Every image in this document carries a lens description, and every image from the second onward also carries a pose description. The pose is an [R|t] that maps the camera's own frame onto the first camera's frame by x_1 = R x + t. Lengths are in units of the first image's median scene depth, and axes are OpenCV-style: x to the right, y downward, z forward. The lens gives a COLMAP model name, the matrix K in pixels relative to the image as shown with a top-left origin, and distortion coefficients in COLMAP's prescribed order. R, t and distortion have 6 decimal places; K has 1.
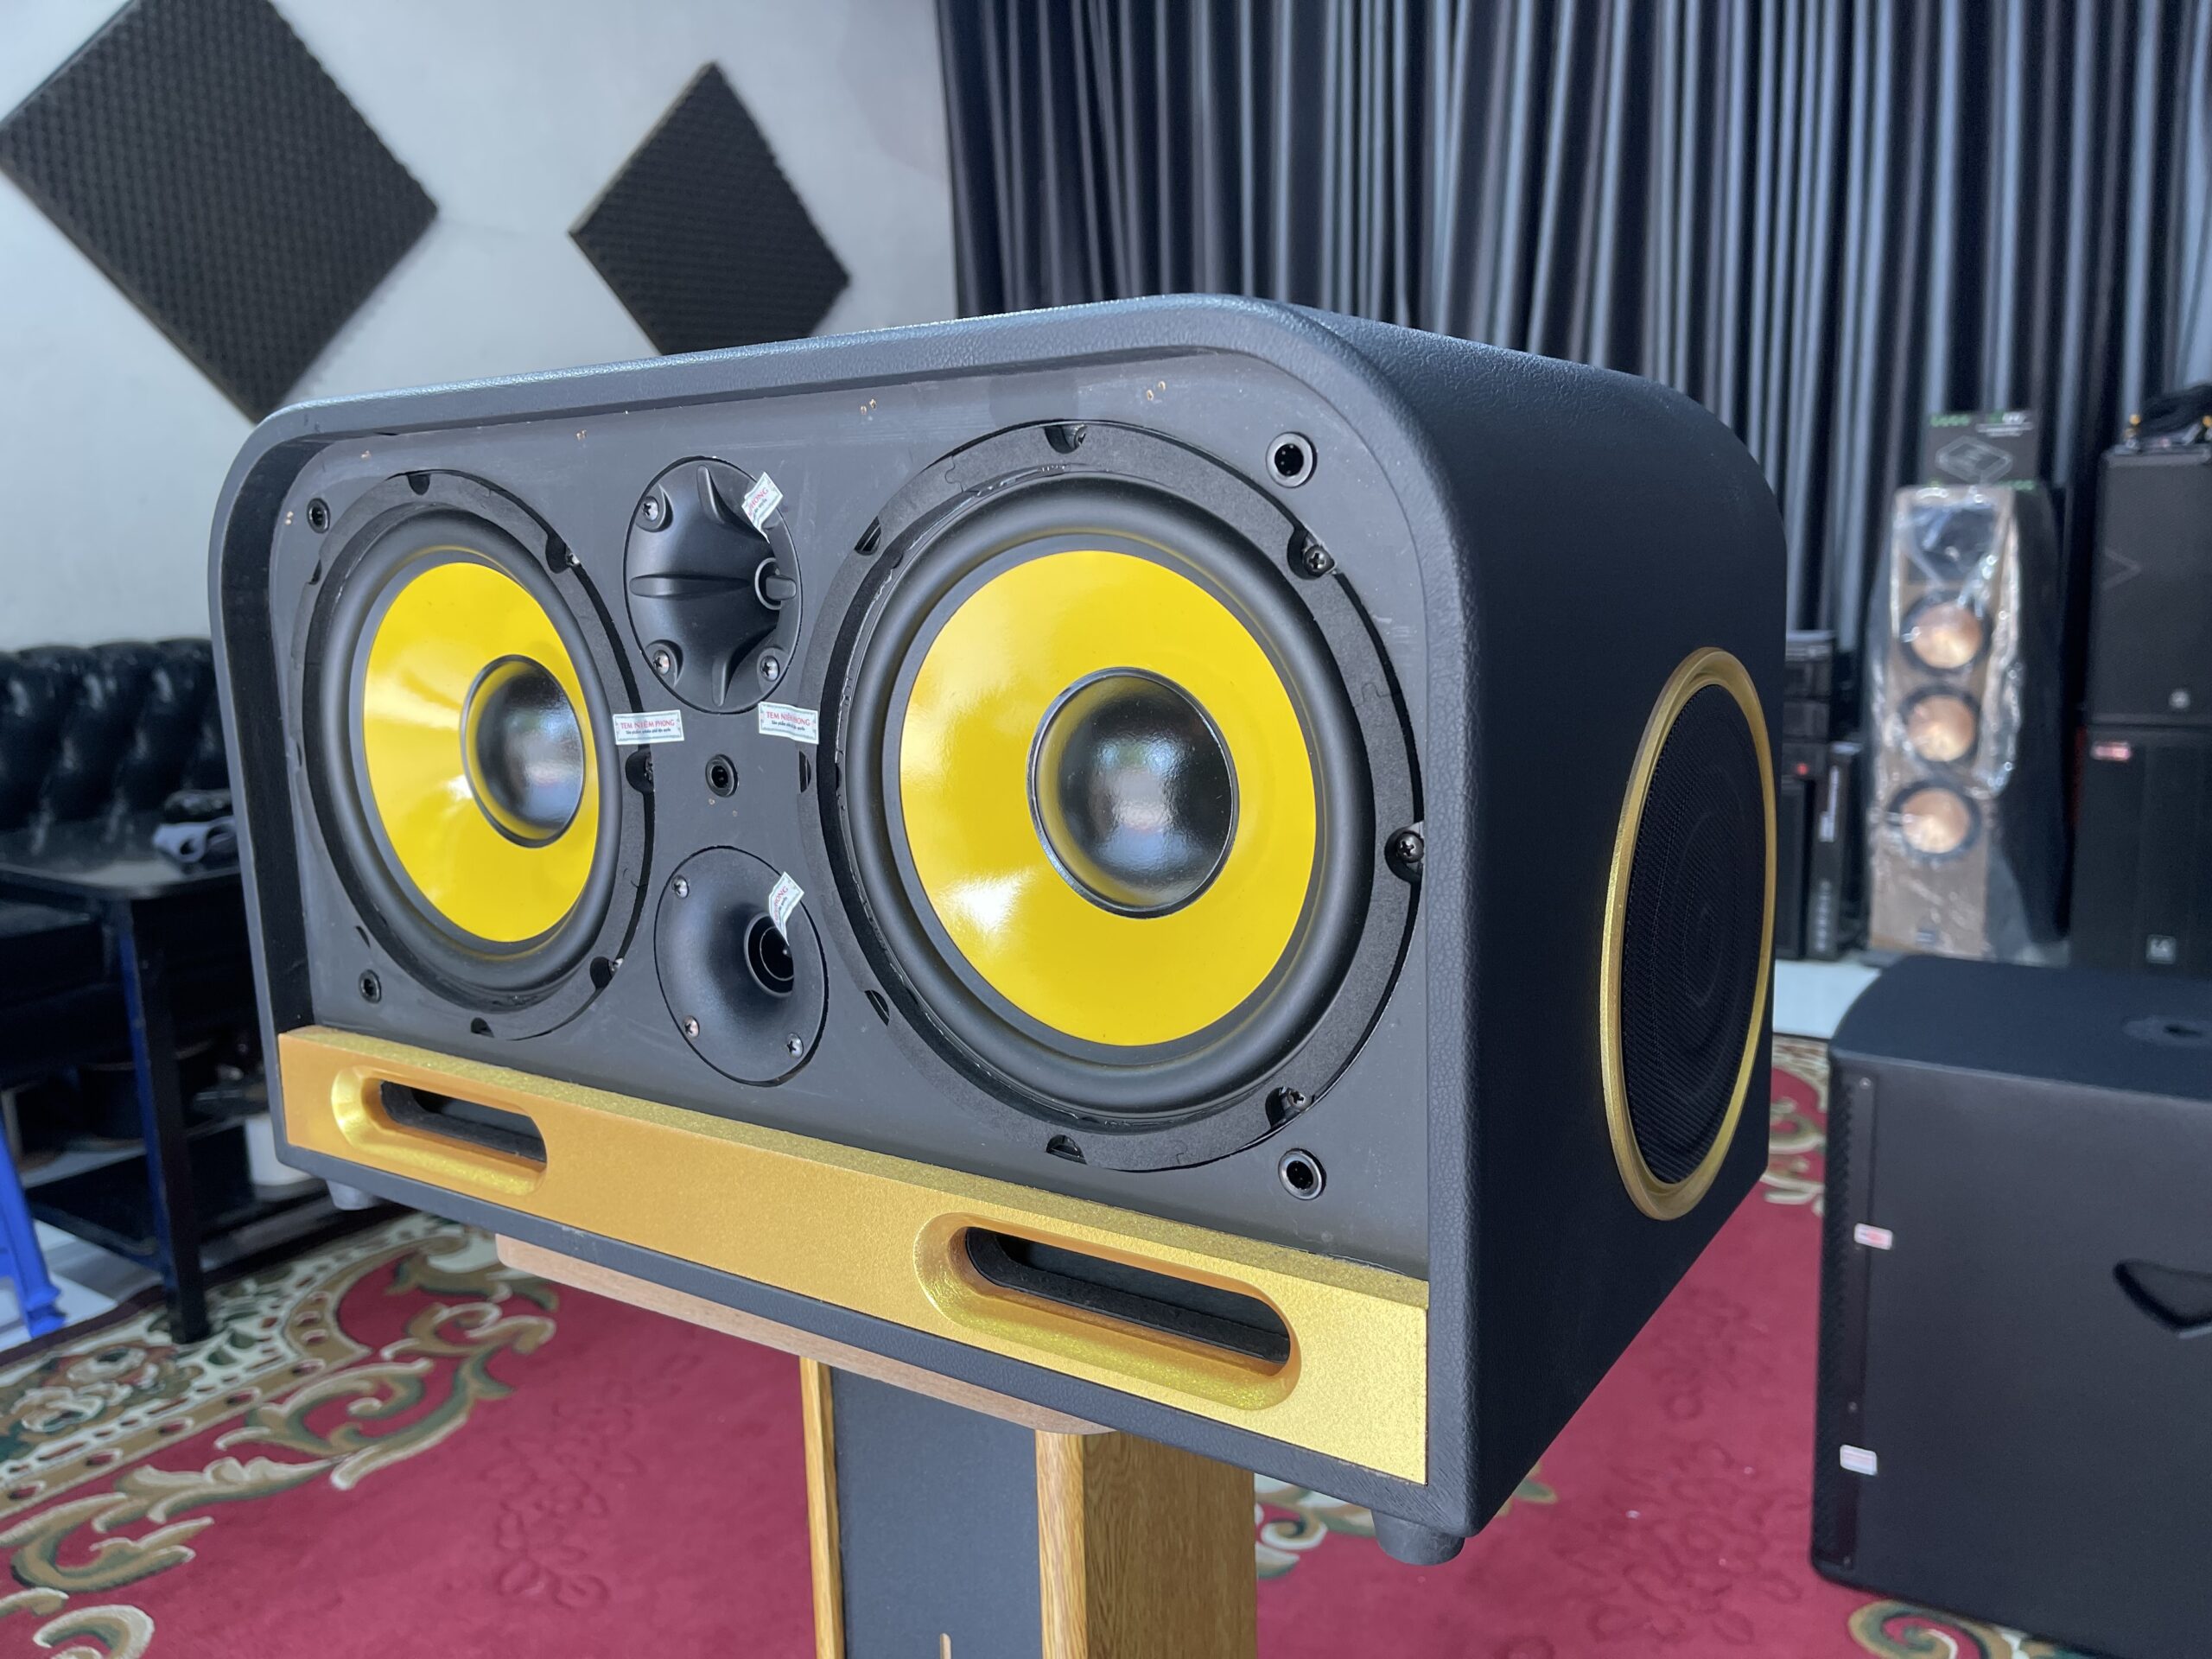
lens RADIAL K [[1698.5, 0, 1122.5], [0, 1698.5, 838.6], [0, 0, 1]] dist [0.064228, -0.095820]
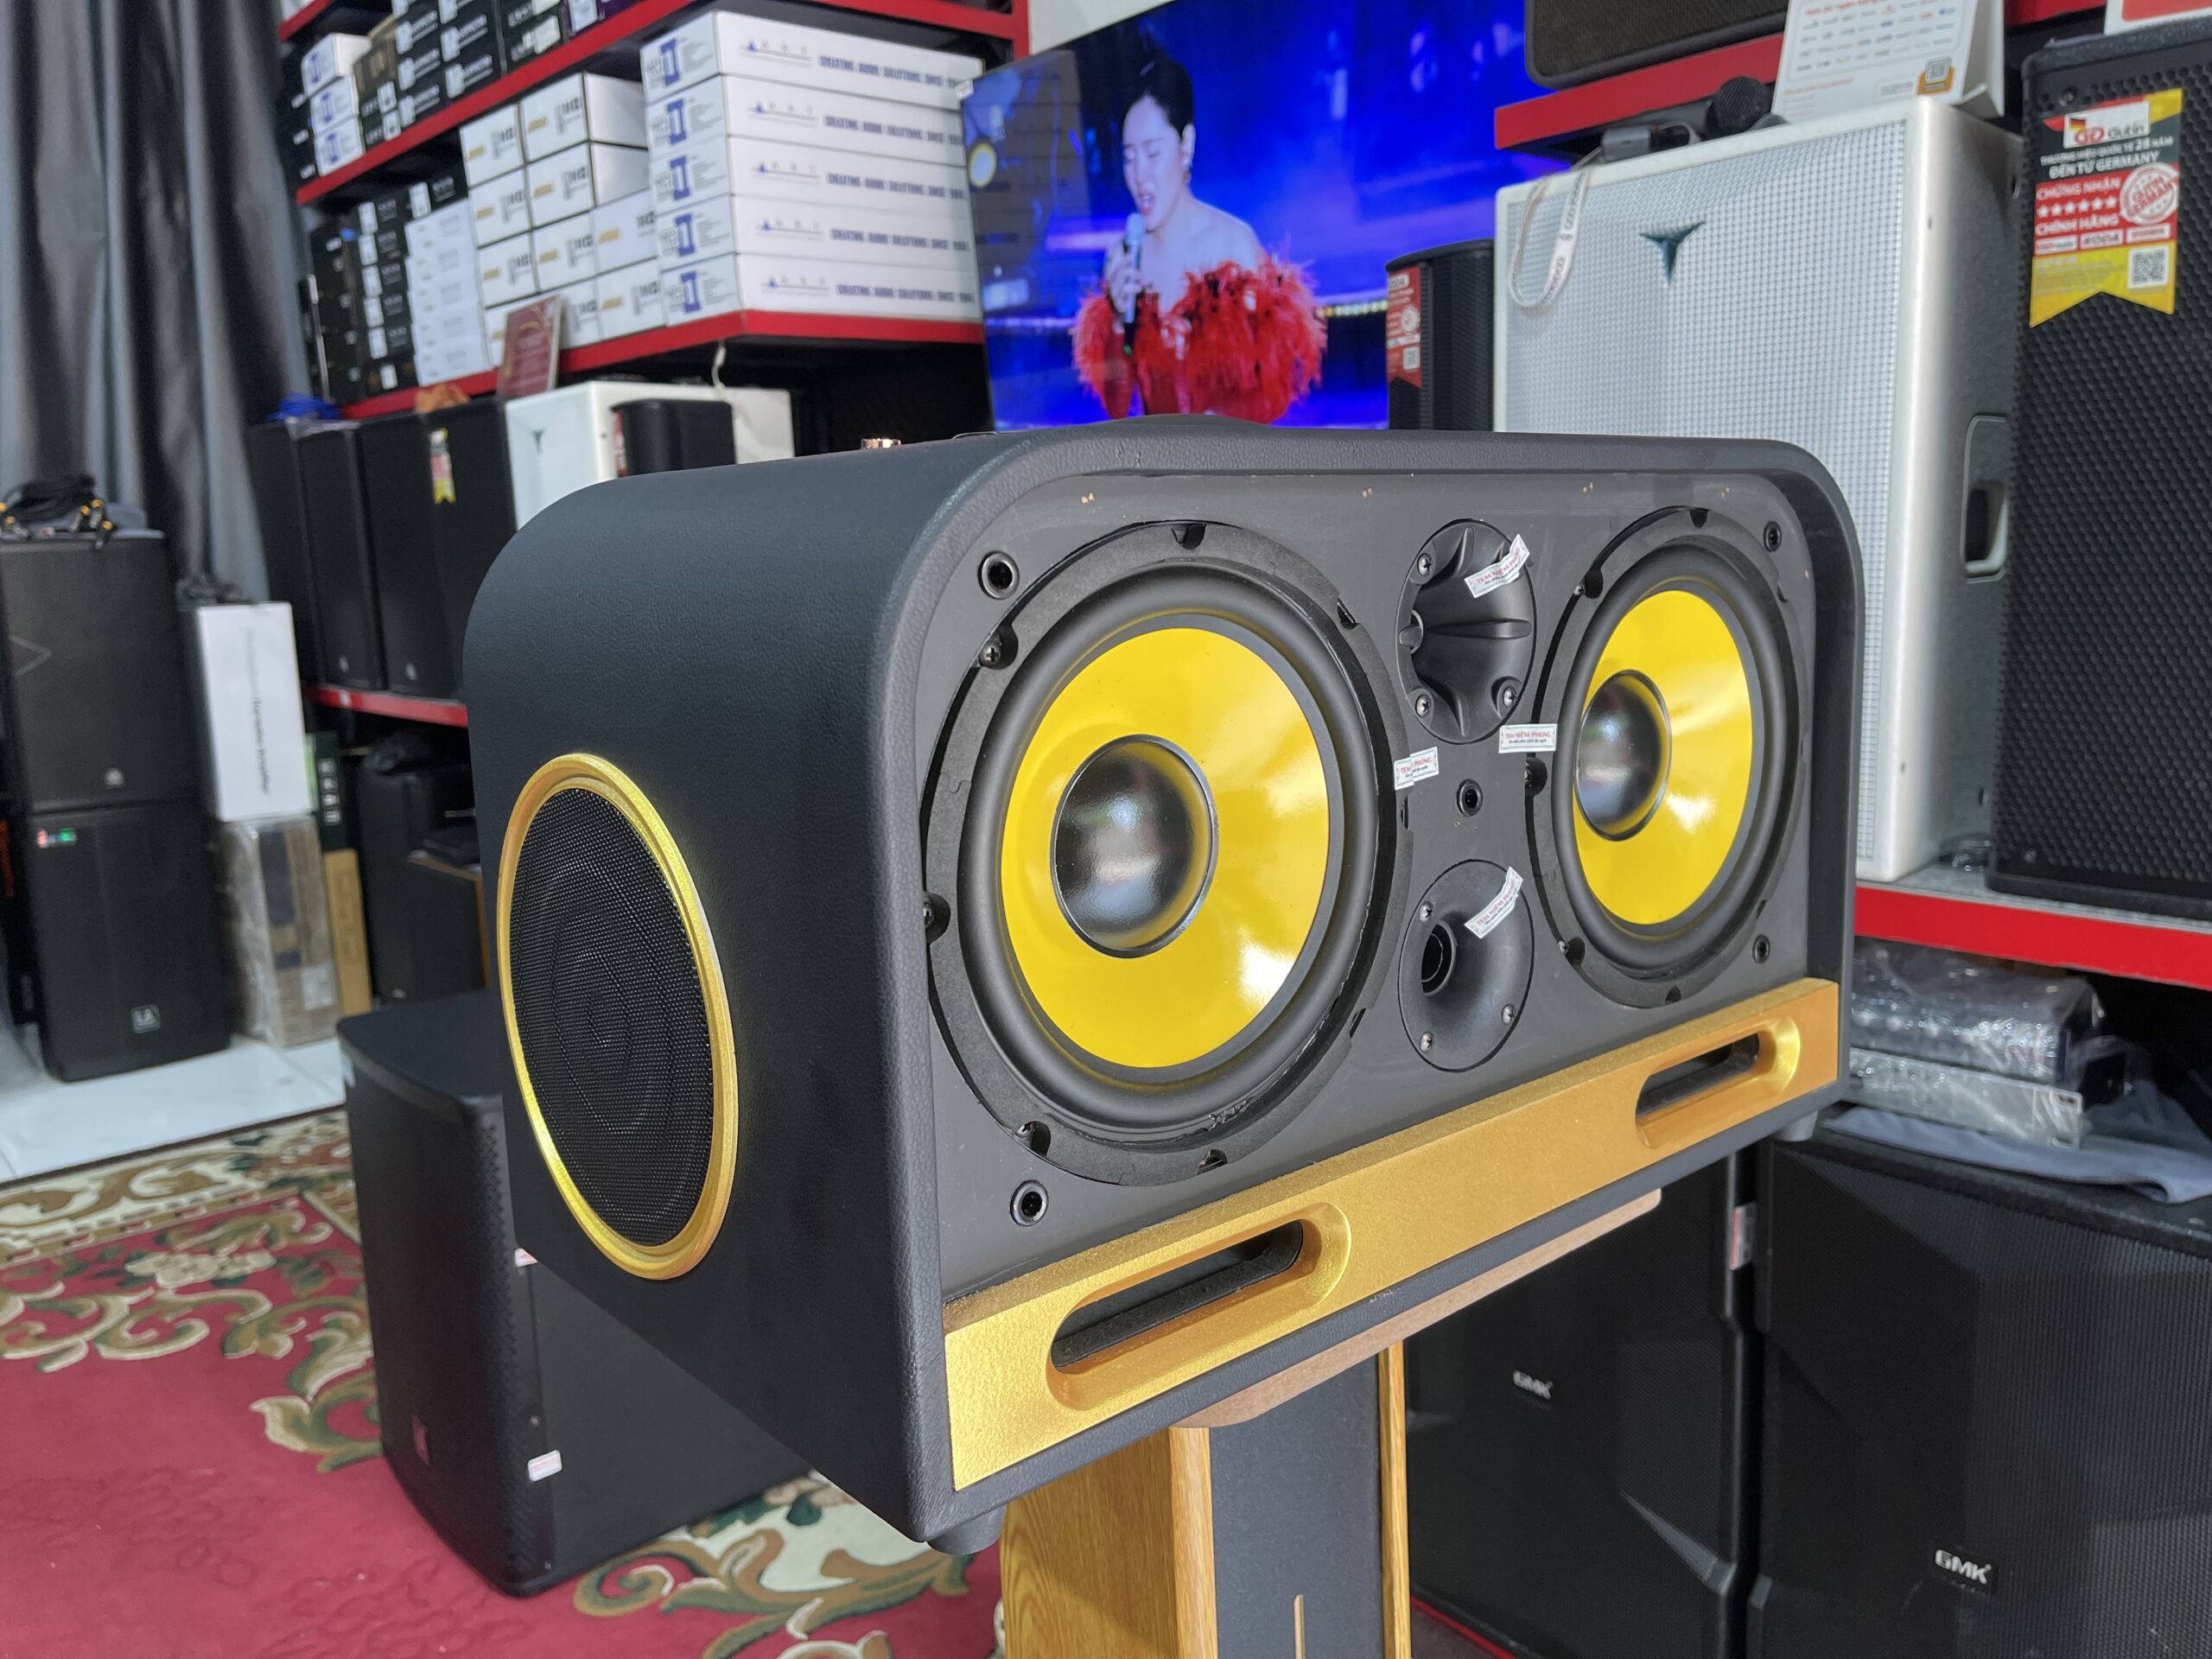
lens RADIAL K [[1698.5, 0, 1127.5], [0, 1698.5, 824.1], [0, 0, 1]] dist [0.064228, -0.095820]
pose [[0.257587, -0.134287, 0.956878, -1.347145], [0.191945, 0.977671, 0.085534, -0.156268], [-0.946998, 0.161636, 0.277611, 0.878528]]
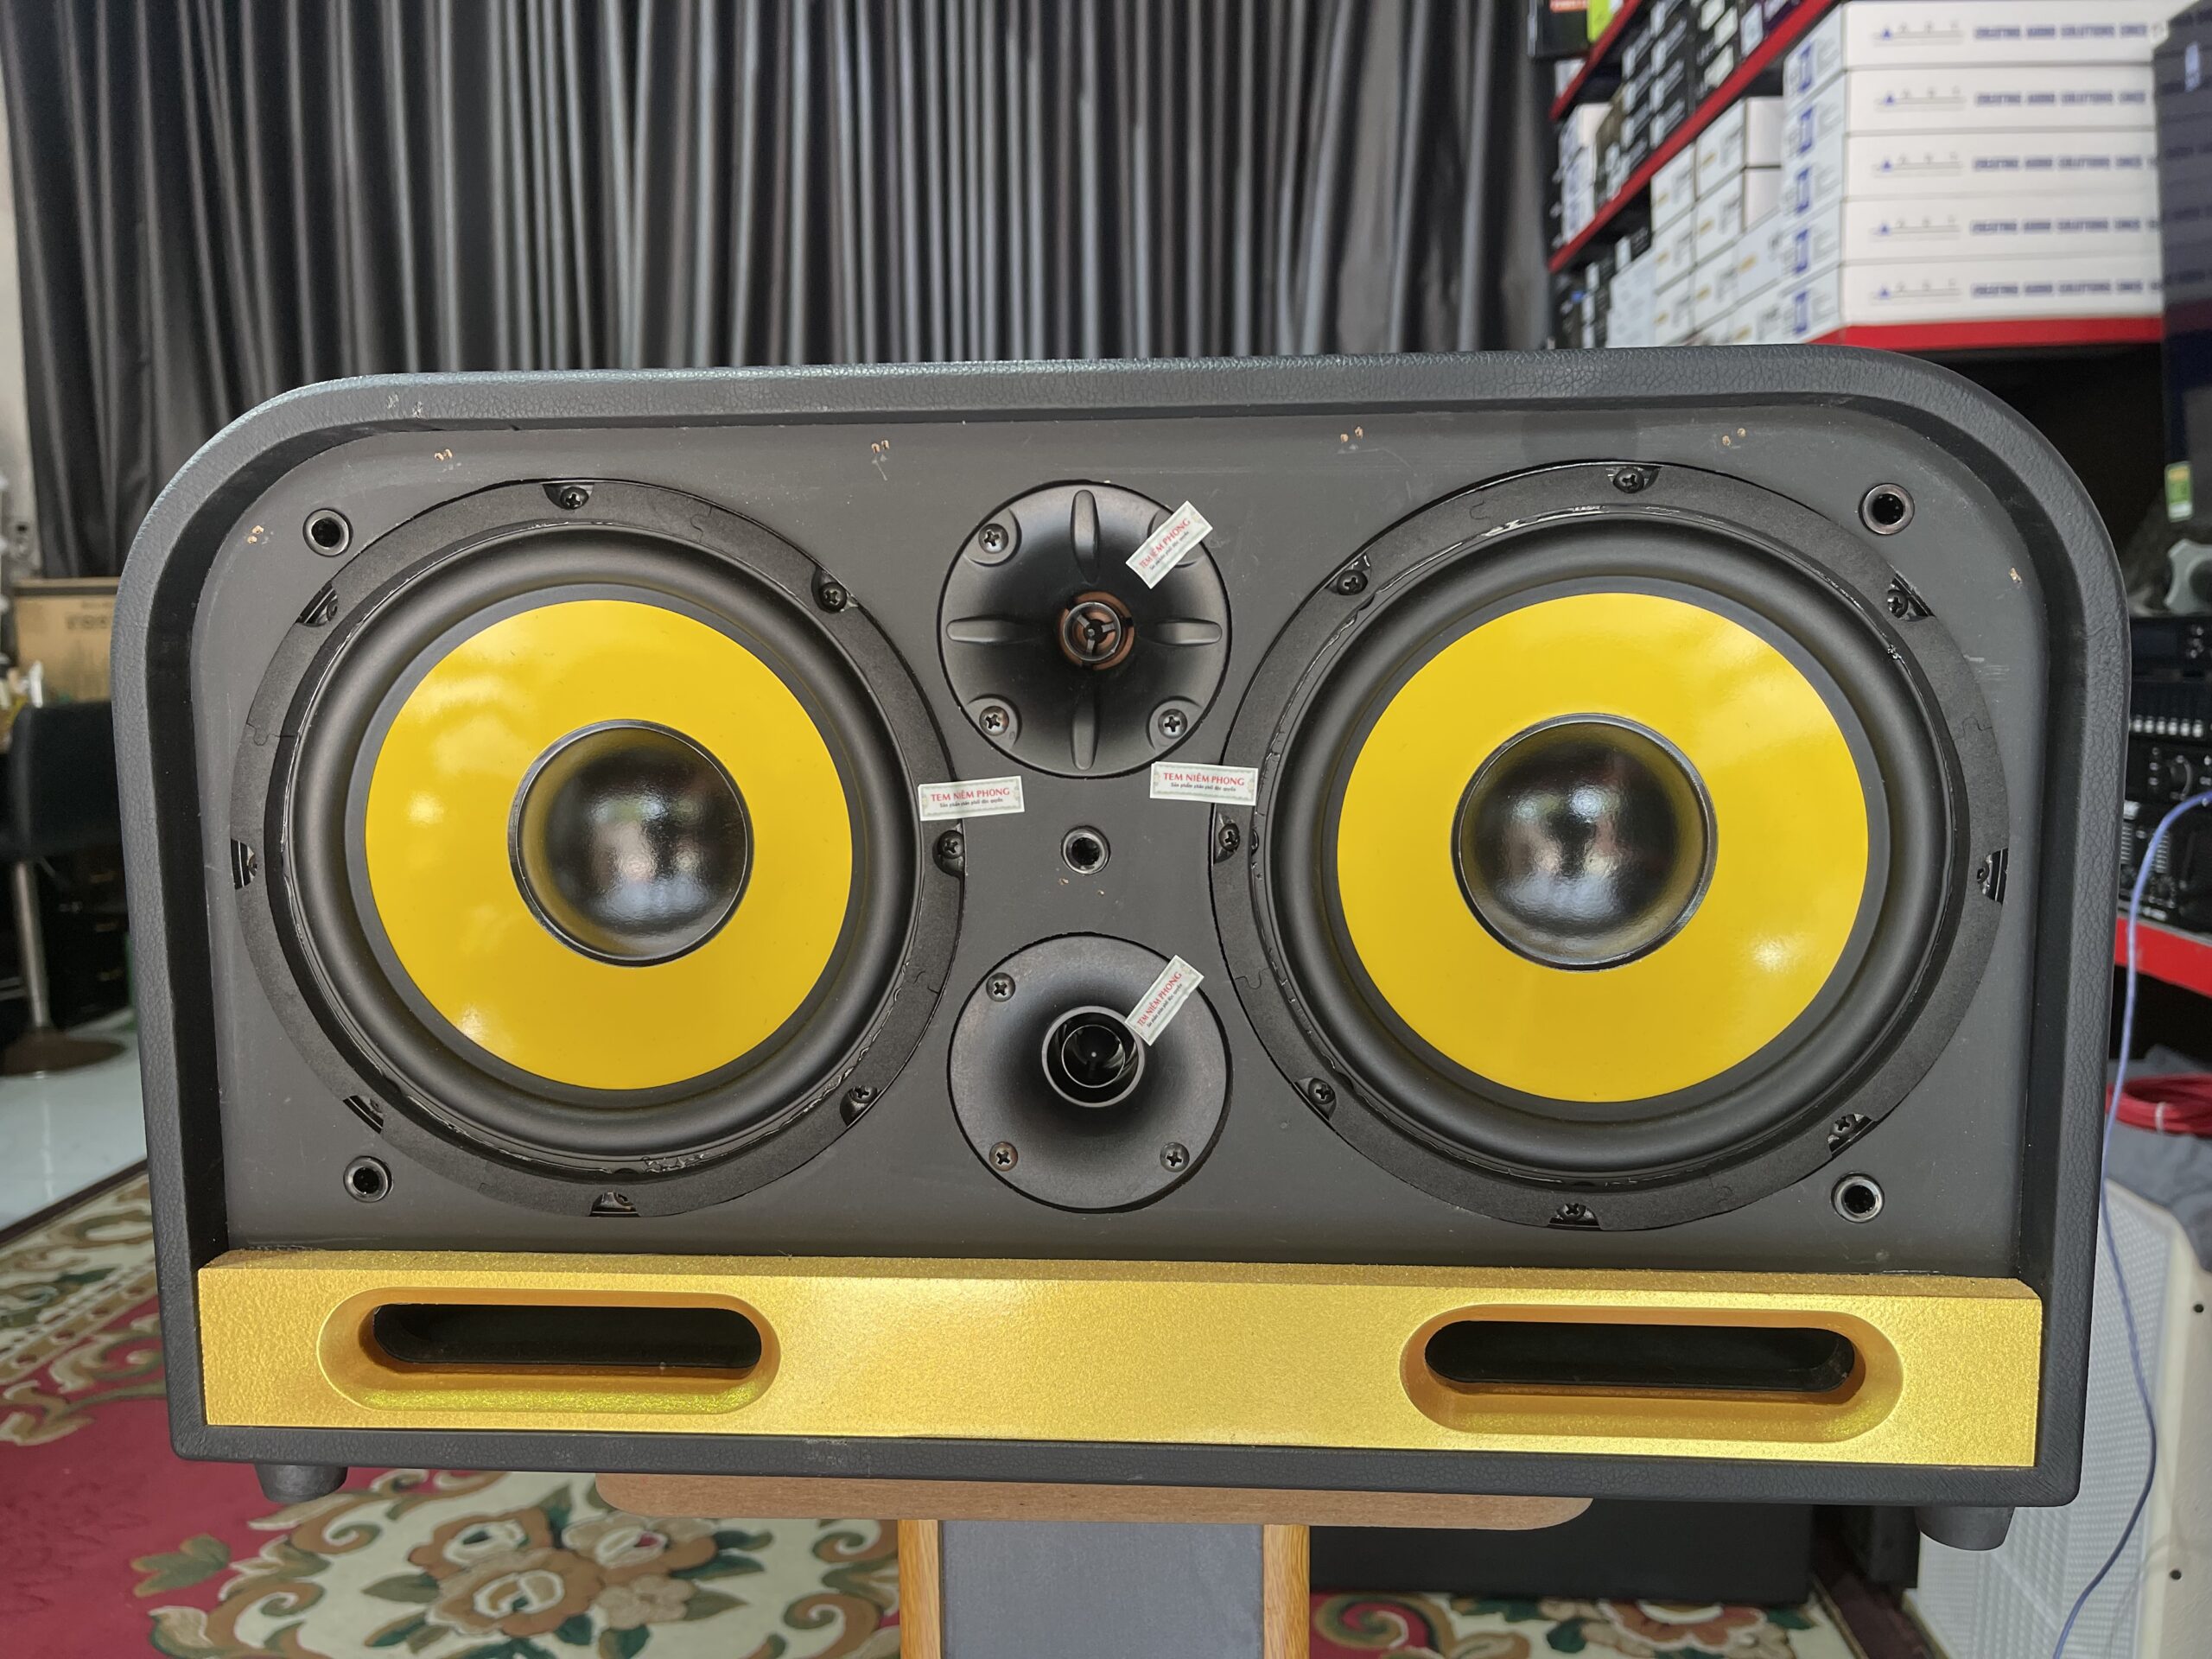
lens RADIAL K [[1698.5, 0, 1103.9], [0, 1698.5, 831.7], [0, 0, 1]] dist [0.064228, -0.095820]
pose [[0.865596, -0.035831, 0.499459, -0.636253], [0.069340, 0.996404, -0.048690, -0.003814], [-0.495919, 0.076778, 0.864968, 0.249115]]
